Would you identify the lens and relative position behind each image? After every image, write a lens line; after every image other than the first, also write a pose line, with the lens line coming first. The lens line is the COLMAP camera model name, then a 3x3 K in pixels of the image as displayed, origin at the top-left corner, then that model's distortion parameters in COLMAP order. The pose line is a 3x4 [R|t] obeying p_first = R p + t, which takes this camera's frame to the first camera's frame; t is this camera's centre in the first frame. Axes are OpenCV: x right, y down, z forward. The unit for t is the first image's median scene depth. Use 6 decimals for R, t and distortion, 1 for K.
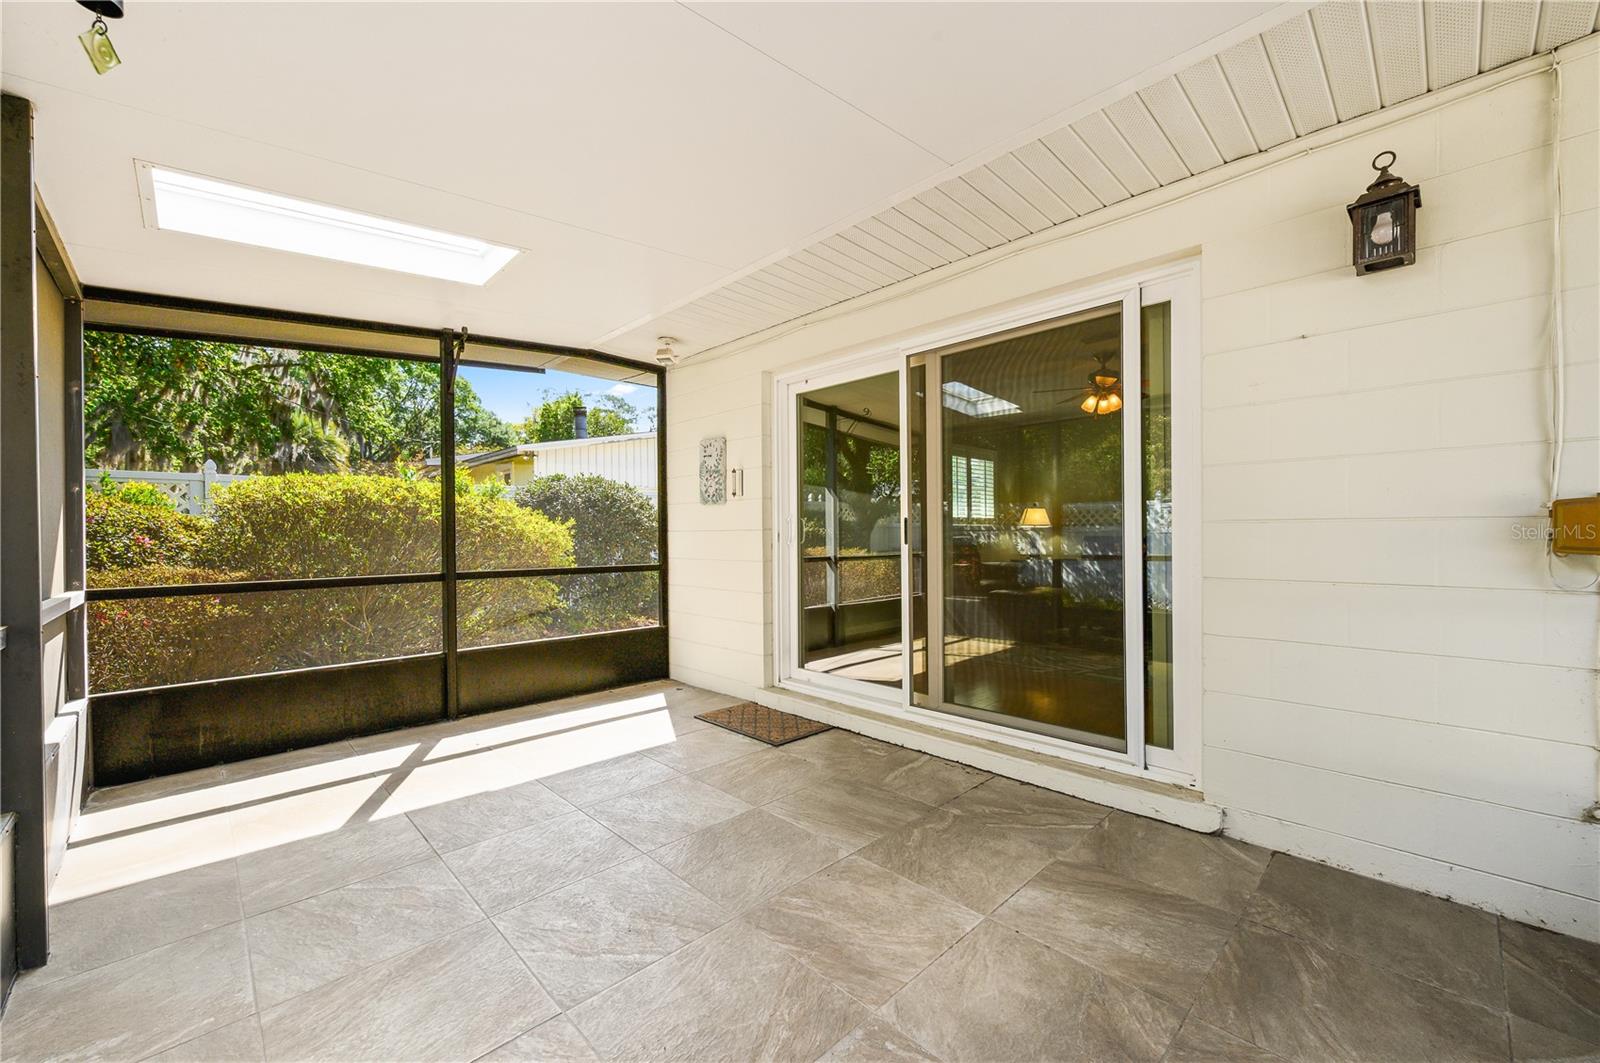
lens RADIAL K [[632.2, 0, 801.1], [0, 632.2, 535.6], [0, 0, 1]] dist [0.001666, 0.000061]
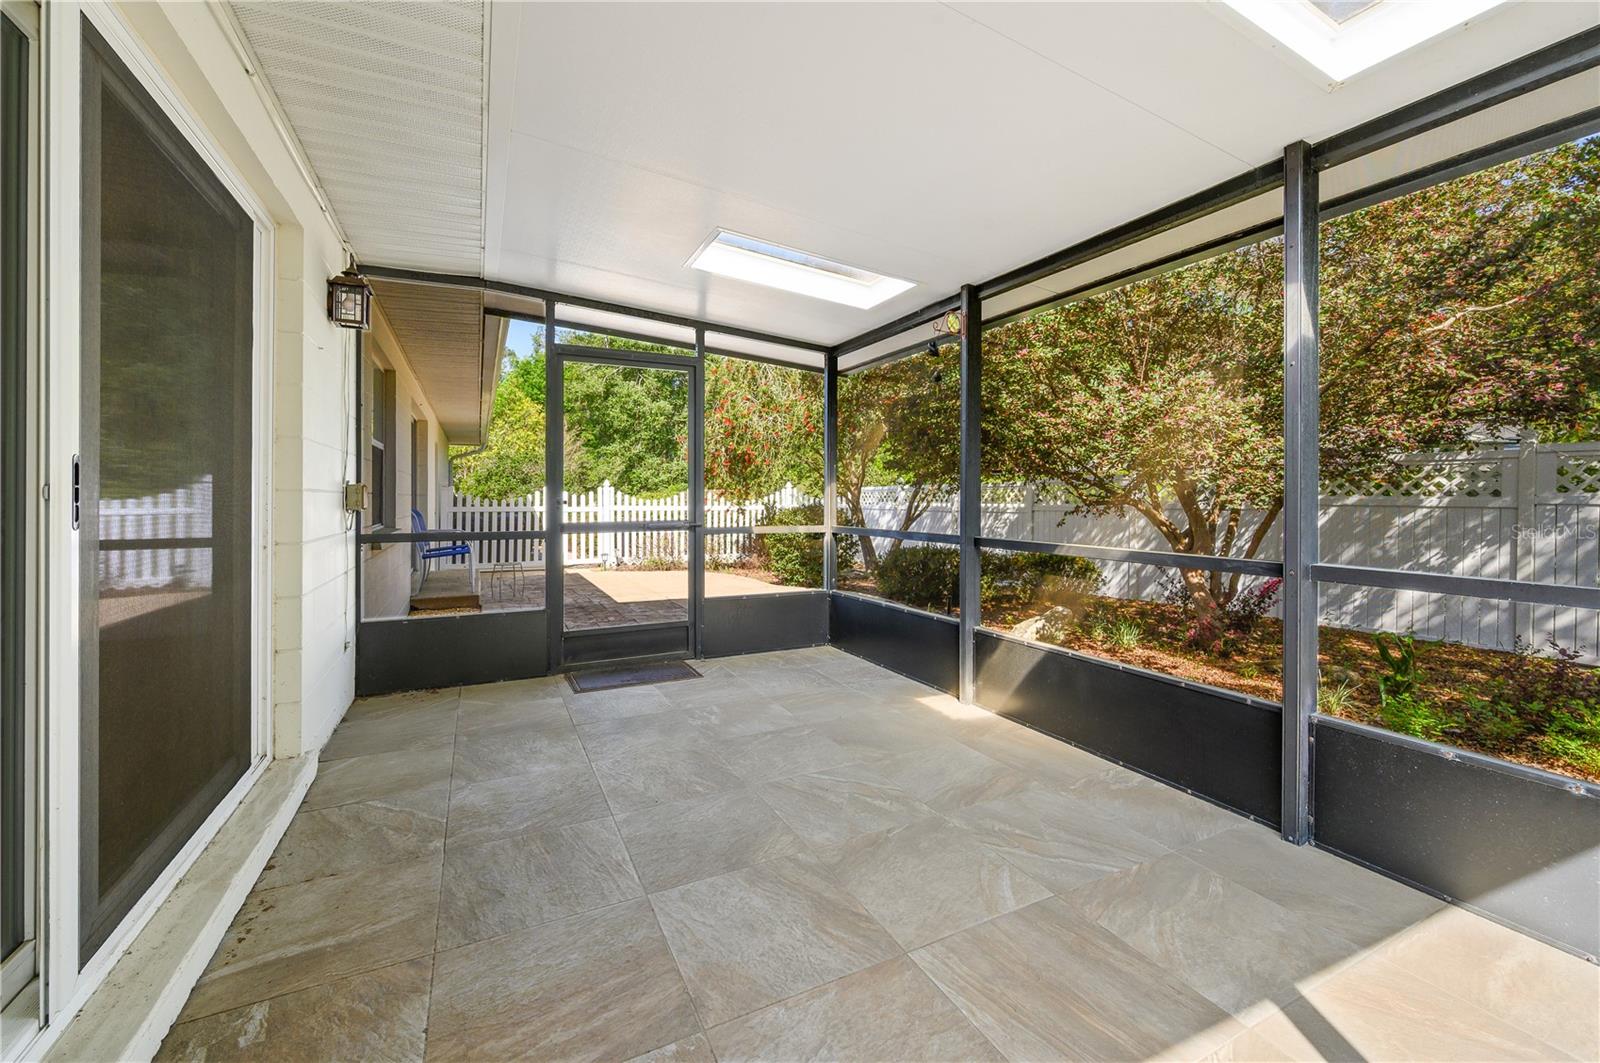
lens RADIAL K [[647.8, 0, 804.4], [0, 647.8, 494.5], [0, 0, 1]] dist [0.000320, -0.000170]
pose [[-0.953320, 0.012138, 0.301717, -0.430421], [0.011183, 0.999925, -0.004893, -0.000218], [-0.301754, -0.001291, -0.953385, 1.546253]]
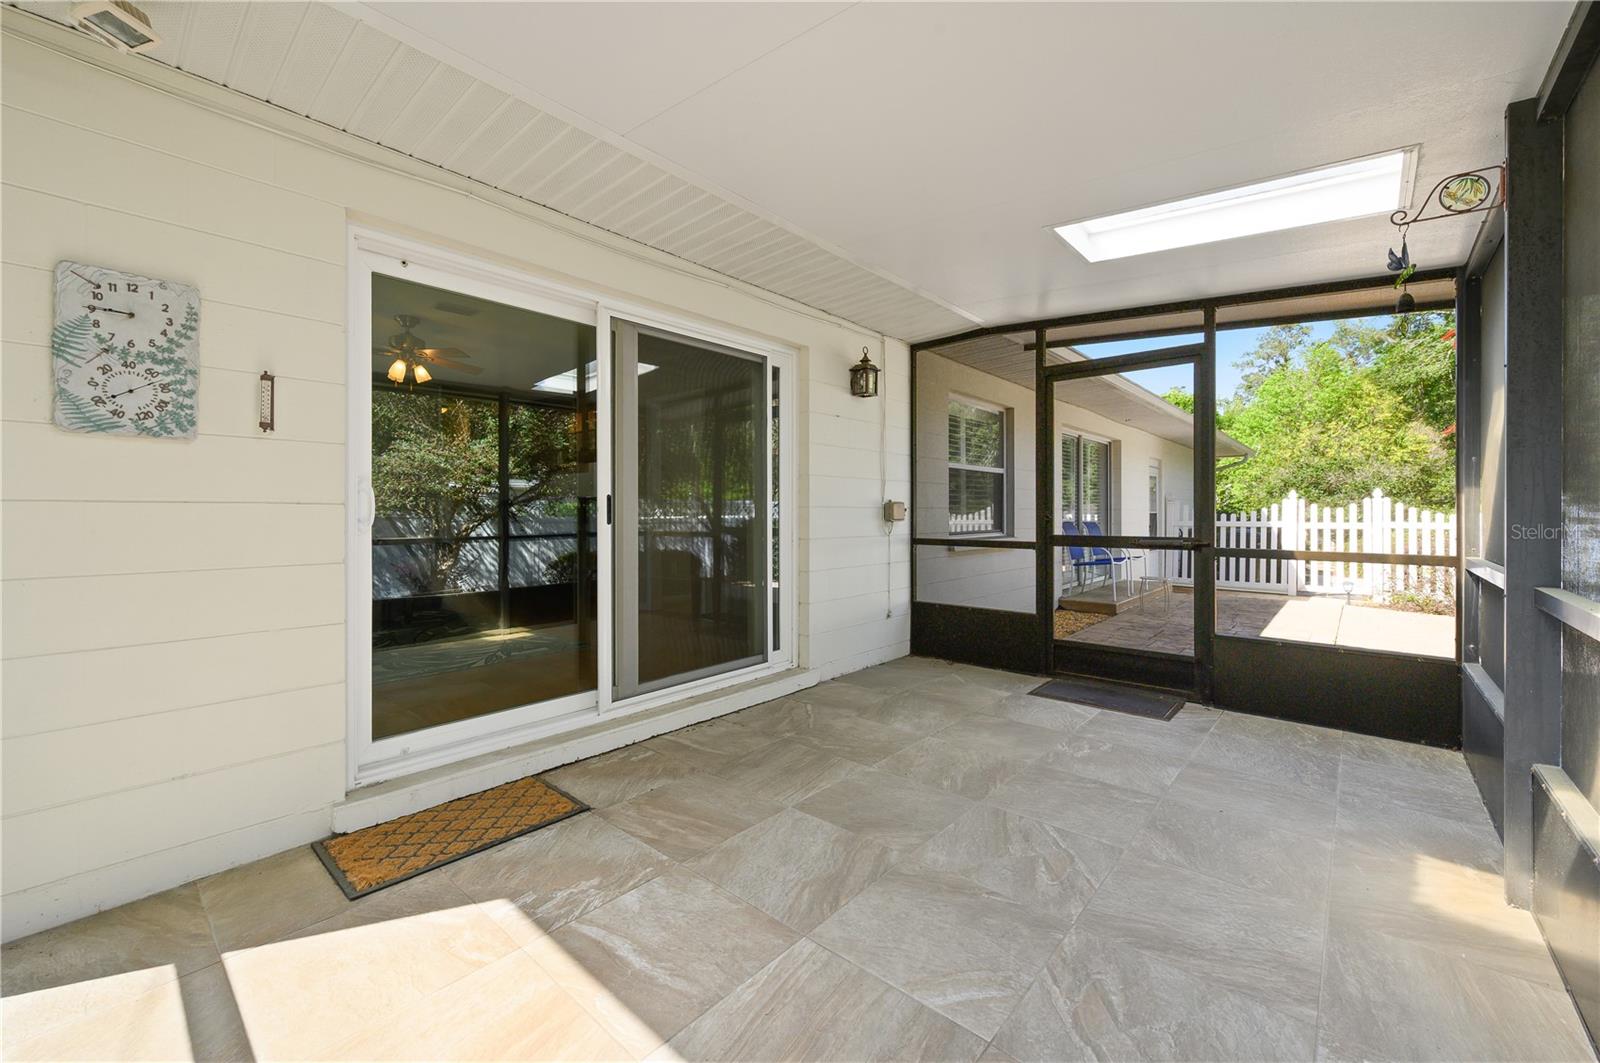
lens RADIAL K [[636.7, 0, 799.2], [0, 636.7, 515.4], [0, 0, 1]] dist [-0.001494, -0.000107]
pose [[-0.075891, 0.004970, 0.997104, -0.954763], [0.004706, 0.999978, -0.004626, 0.007874], [-0.997105, 0.004342, -0.075913, 1.007196]]
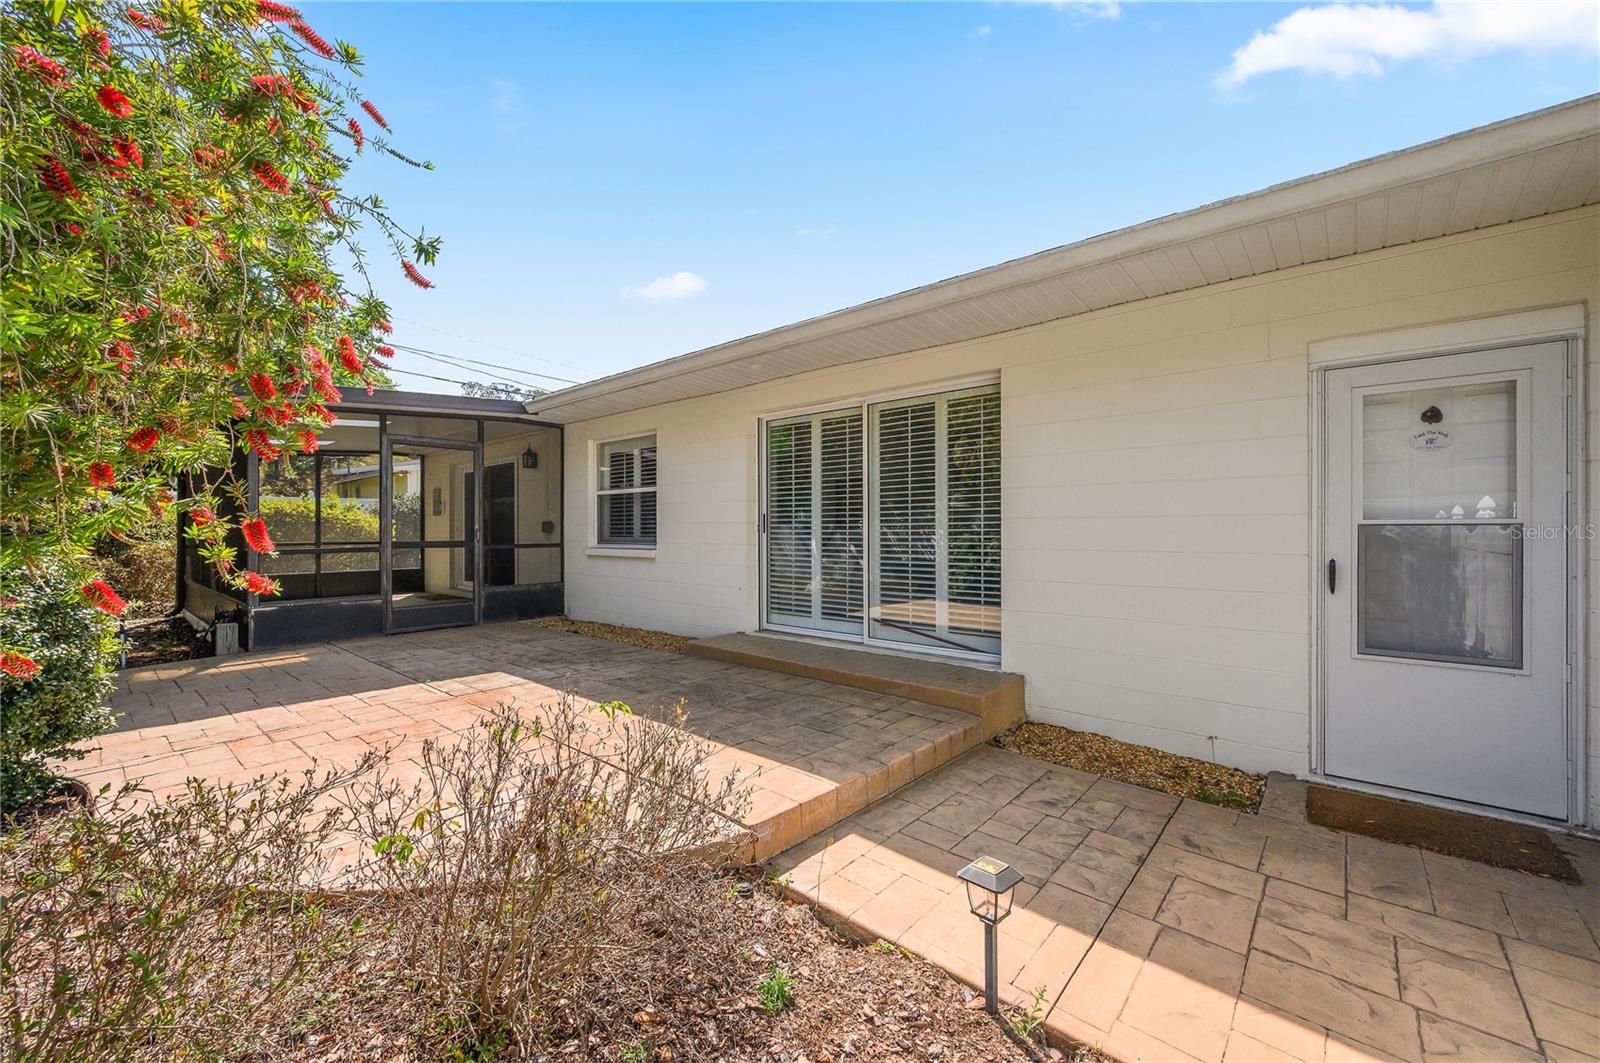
lens RADIAL K [[637.4, 0, 809.1], [0, 637.4, 526.4], [0, 0, 1]] dist [-0.002681, -0.000173]
pose [[0.995995, 0.004533, 0.089293, 1.771058], [-0.003935, 0.999969, -0.006872, 0.004528], [-0.089322, 0.006493, 0.995982, -2.592220]]
